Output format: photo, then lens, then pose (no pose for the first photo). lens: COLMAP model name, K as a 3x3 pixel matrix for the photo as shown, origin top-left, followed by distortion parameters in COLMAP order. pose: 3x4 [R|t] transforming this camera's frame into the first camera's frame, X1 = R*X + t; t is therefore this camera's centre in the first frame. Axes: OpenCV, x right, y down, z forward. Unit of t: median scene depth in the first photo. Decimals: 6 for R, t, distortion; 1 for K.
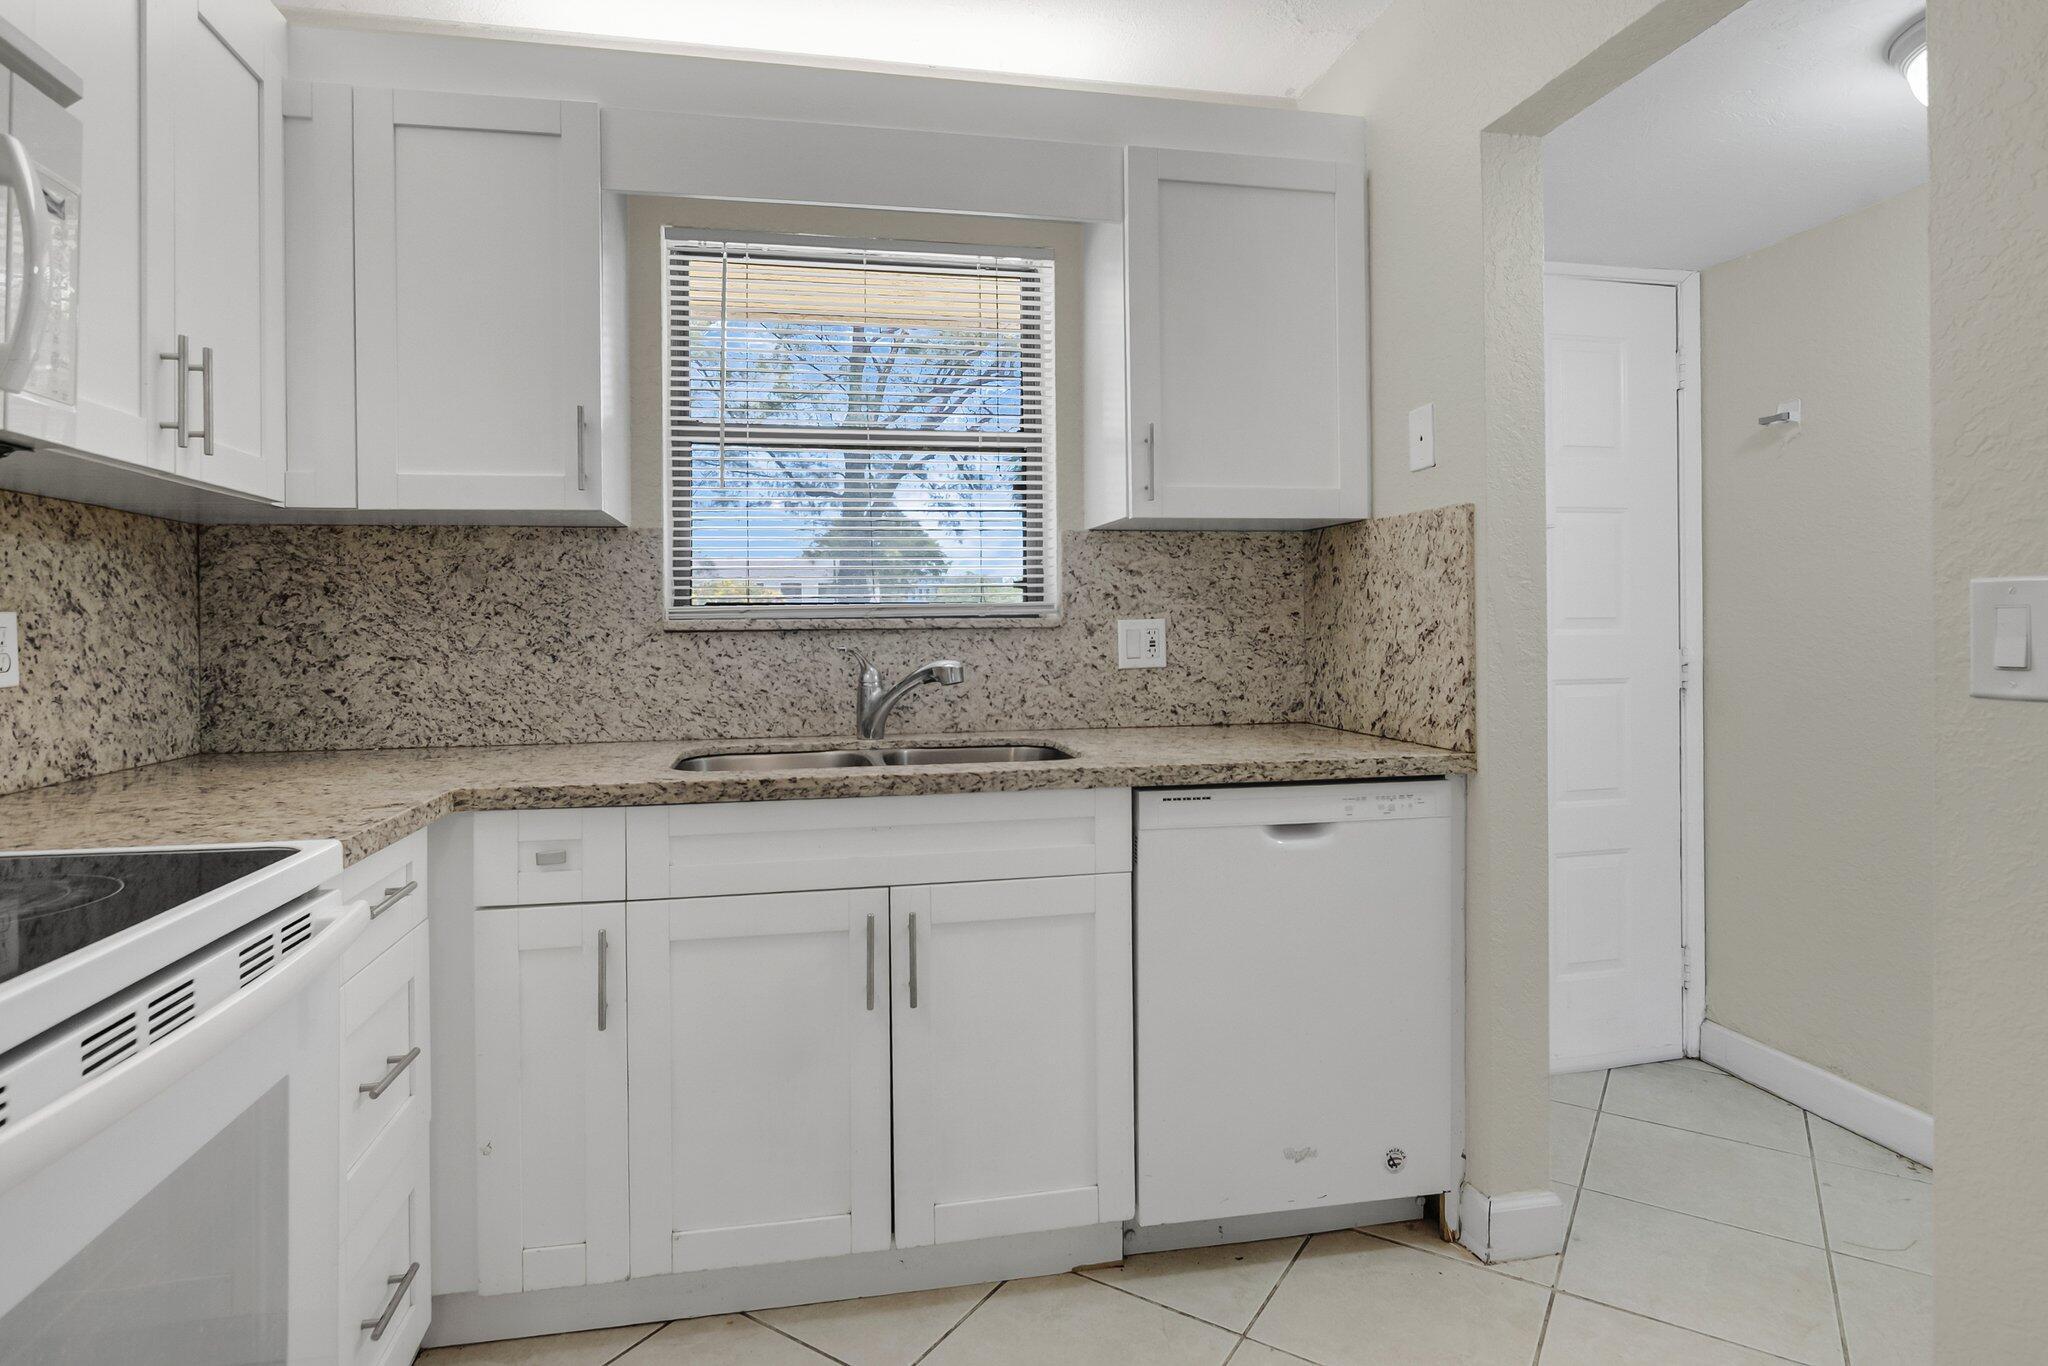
lens RADIAL K [[1083.3, 0, 972.0], [0, 1083.3, 615.0], [0, 0, 1]] dist [-0.005774, 0.000273]
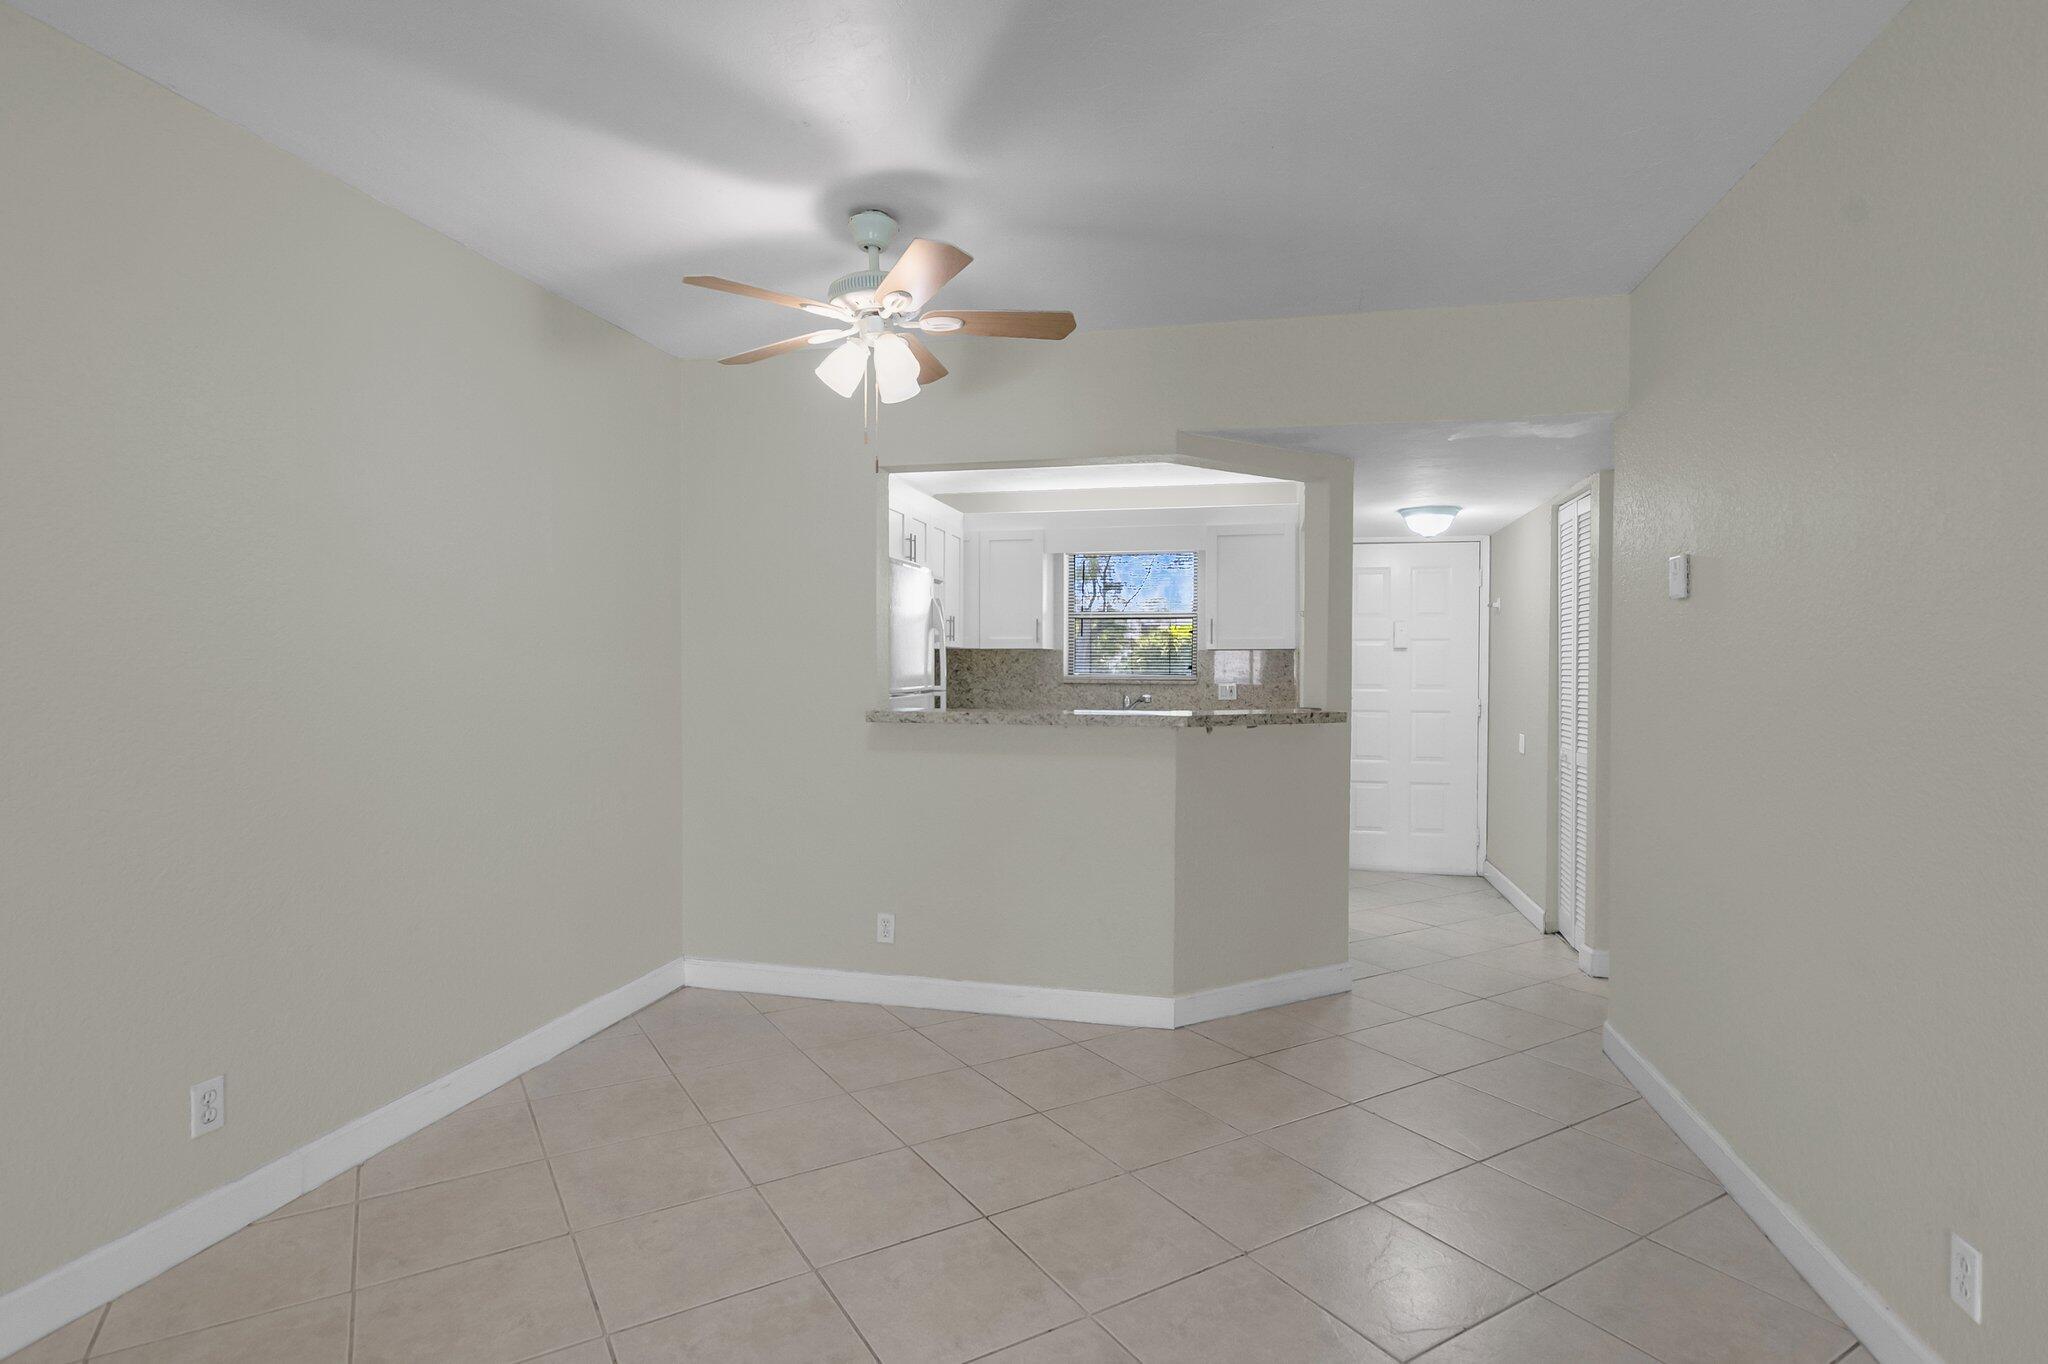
lens RADIAL K [[1032.1, 0, 1019.9], [0, 1032.1, 648.7], [0, 0, 1]] dist [-0.000948, 0.000208]
pose [[0.925307, 0.011183, -0.379055, 0.773951], [-0.012035, 0.999928, 0.000122, -0.088250], [0.379029, 0.004449, 0.925374, -1.919364]]
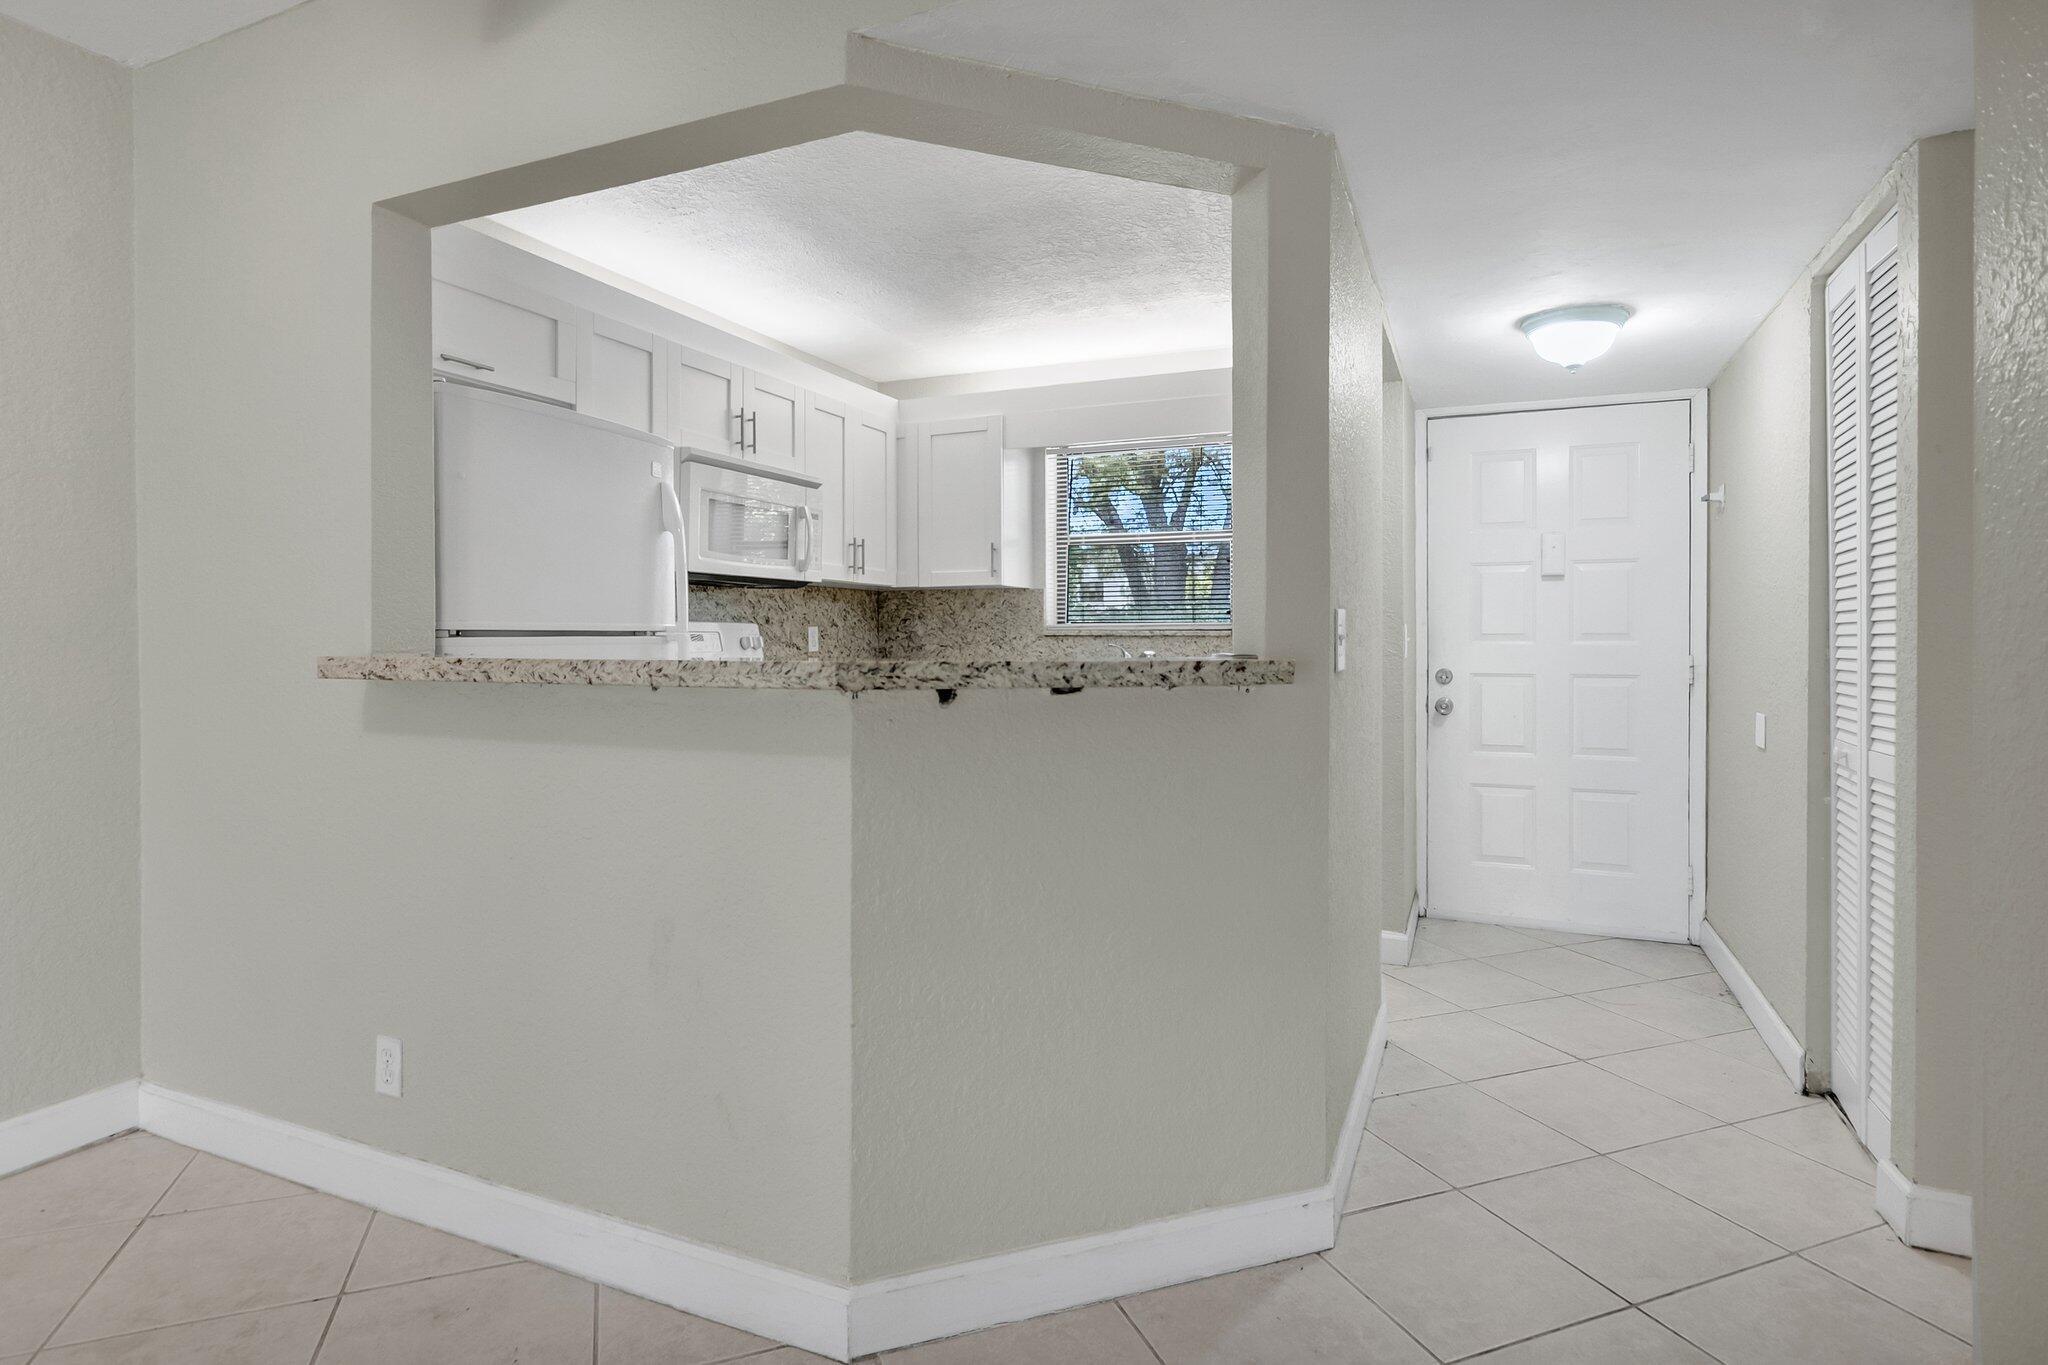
lens RADIAL K [[1031.6, 0, 1028.5], [0, 1031.6, 626.7], [0, 0, 1]] dist [-0.004210, -0.000073]
pose [[0.834532, 0.005710, -0.550930, 0.898692], [-0.004072, 0.999983, 0.004196, -0.012670], [0.550945, -0.001258, 0.834541, -0.813939]]
